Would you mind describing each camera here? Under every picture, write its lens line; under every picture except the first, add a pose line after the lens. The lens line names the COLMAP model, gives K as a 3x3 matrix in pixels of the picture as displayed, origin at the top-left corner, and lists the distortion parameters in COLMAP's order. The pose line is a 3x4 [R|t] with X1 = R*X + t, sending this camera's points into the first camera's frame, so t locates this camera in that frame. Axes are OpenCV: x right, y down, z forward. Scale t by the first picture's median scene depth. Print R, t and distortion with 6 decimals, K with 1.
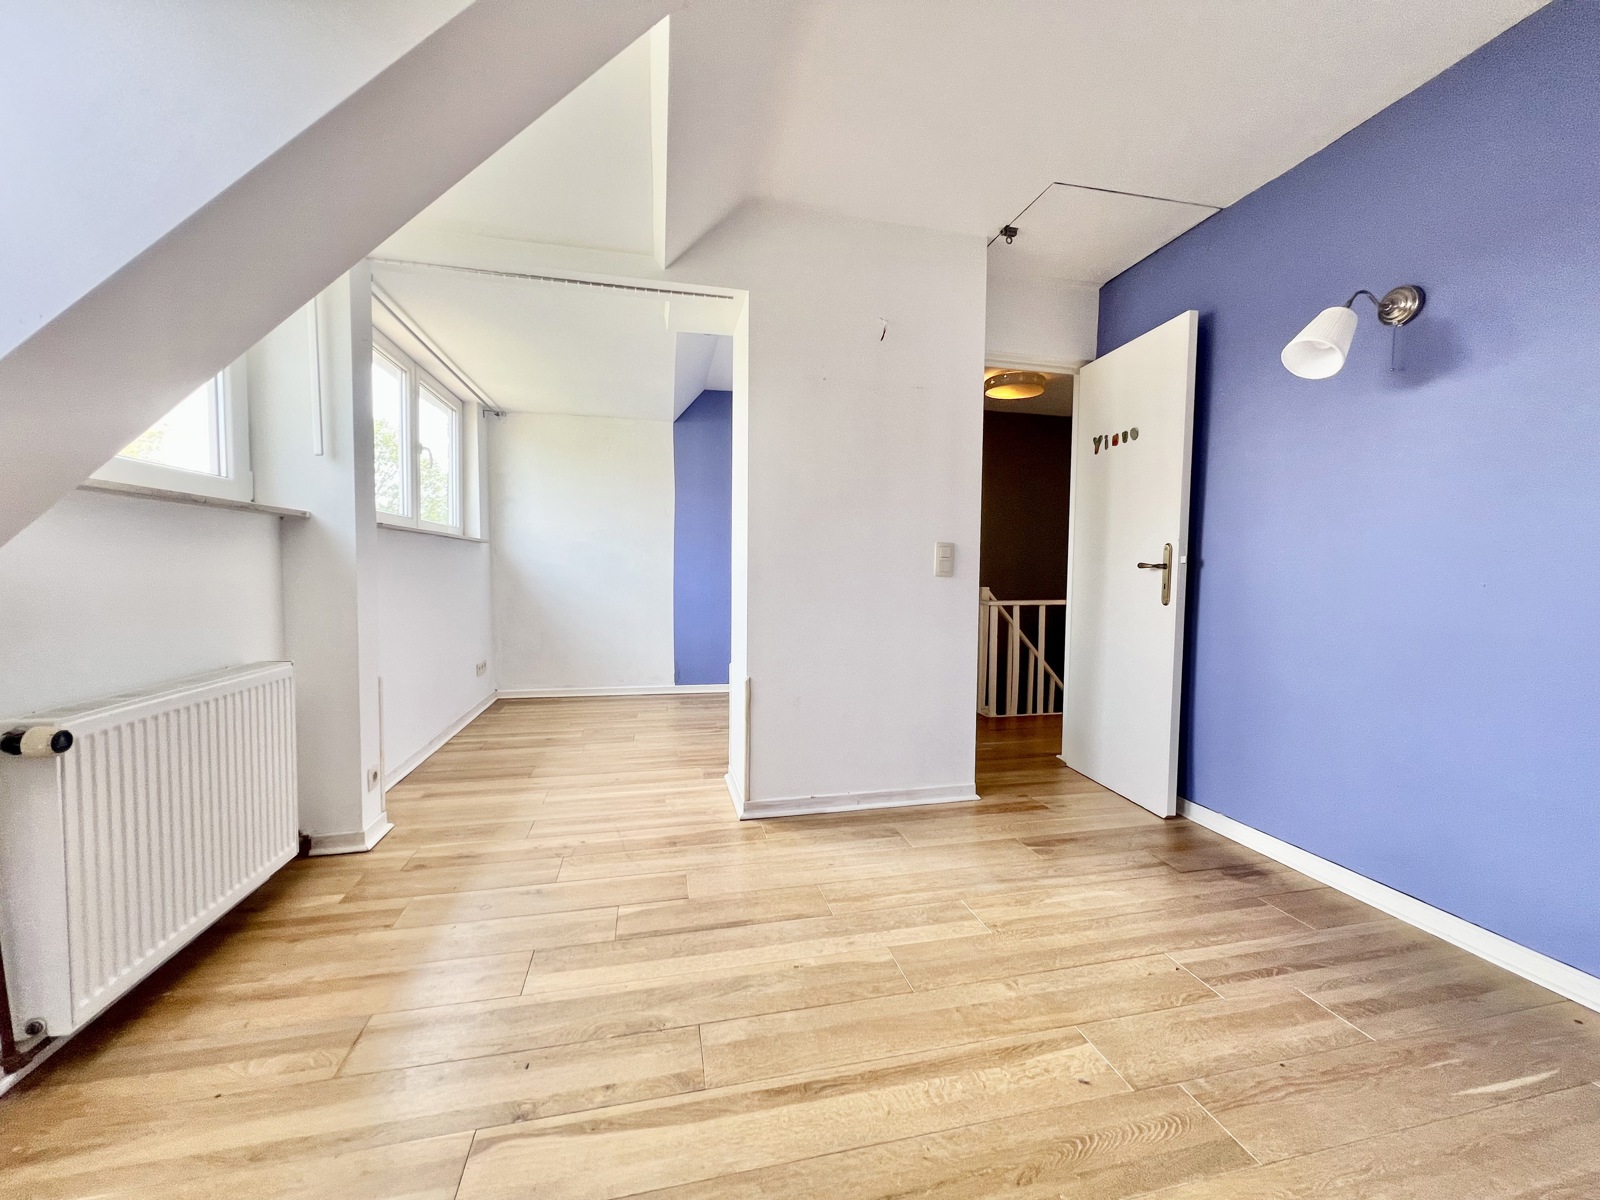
lens RADIAL K [[646.8, 0, 798.2], [0, 646.8, 601.5], [0, 0, 1]] dist [-0.000259, 0.000505]
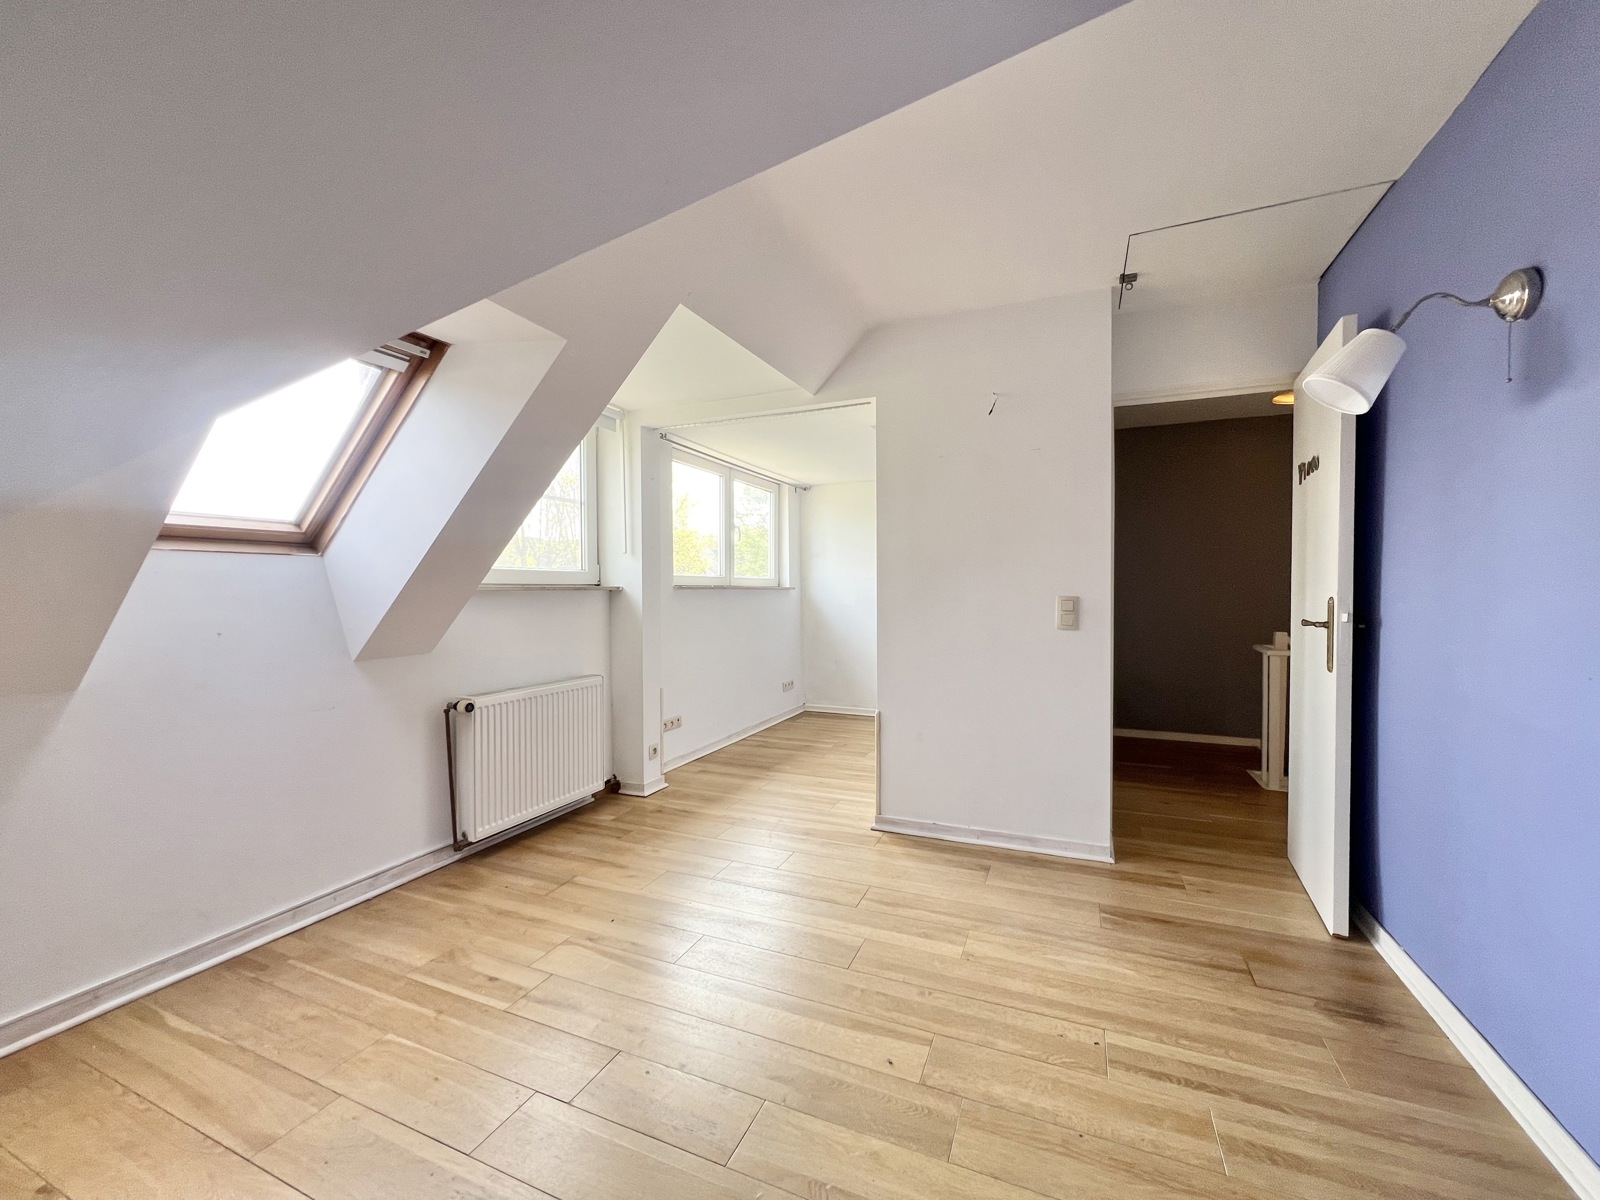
lens RADIAL K [[646.8, 0, 794.8], [0, 646.8, 599.5], [0, 0, 1]] dist [-0.000259, 0.000505]
pose [[0.799937, -0.006825, -0.600046, 0.583424], [-0.014913, 0.999400, -0.031248, -0.057153], [0.599899, 0.033945, 0.799355, -0.073755]]
